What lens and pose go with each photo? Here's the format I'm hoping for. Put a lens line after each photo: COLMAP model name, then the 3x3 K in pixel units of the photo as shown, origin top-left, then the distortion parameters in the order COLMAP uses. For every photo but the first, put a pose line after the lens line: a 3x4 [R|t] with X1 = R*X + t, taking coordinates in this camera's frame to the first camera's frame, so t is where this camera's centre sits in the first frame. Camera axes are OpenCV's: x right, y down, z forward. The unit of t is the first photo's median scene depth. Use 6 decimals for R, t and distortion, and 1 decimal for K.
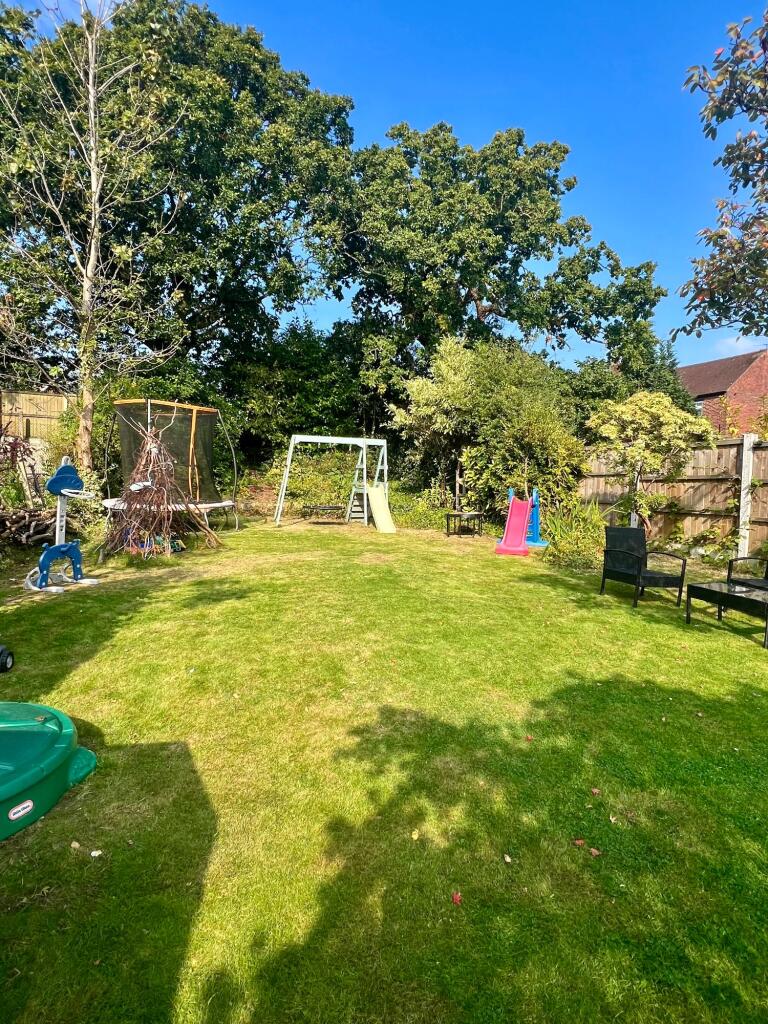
lens RADIAL K [[541.8, 0, 383.3], [0, 541.8, 511.3], [0, 0, 1]] dist [-0.011867, 0.001129]
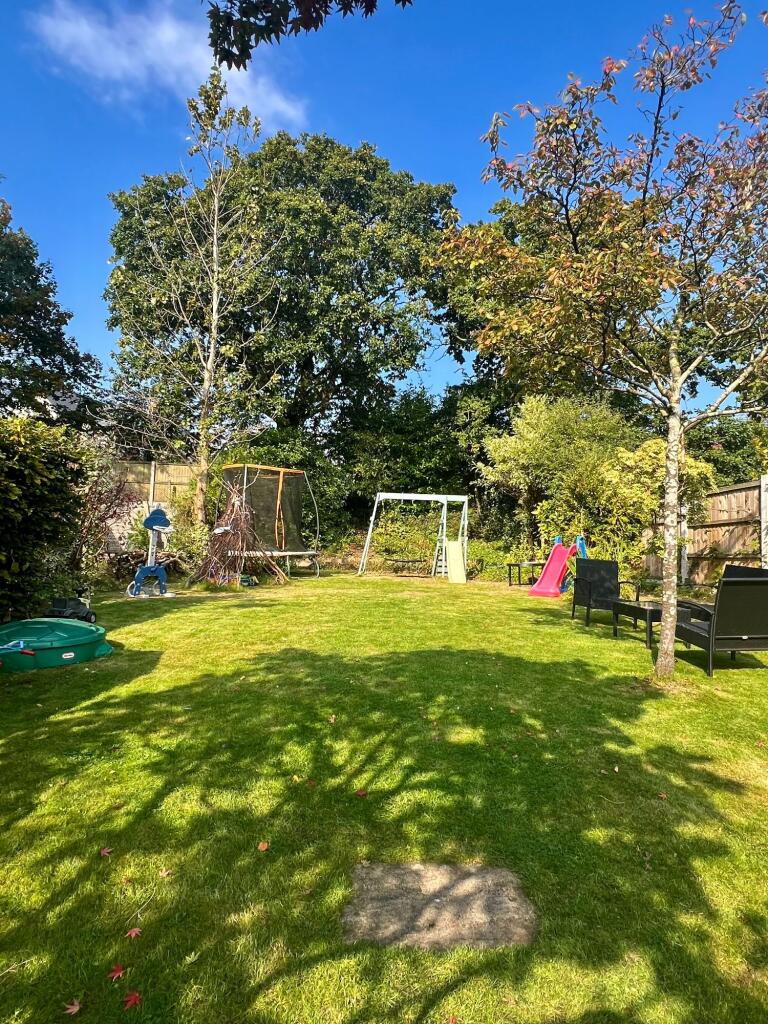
lens RADIAL K [[594.6, 0, 384.5], [0, 594.6, 512.9], [0, 0, 1]] dist [-0.018684, -0.000815]
pose [[0.964353, -0.013339, -0.264283, 0.154721], [-0.018926, 0.992694, -0.119167, 0.038908], [0.263941, 0.119921, 0.957055, -0.126903]]
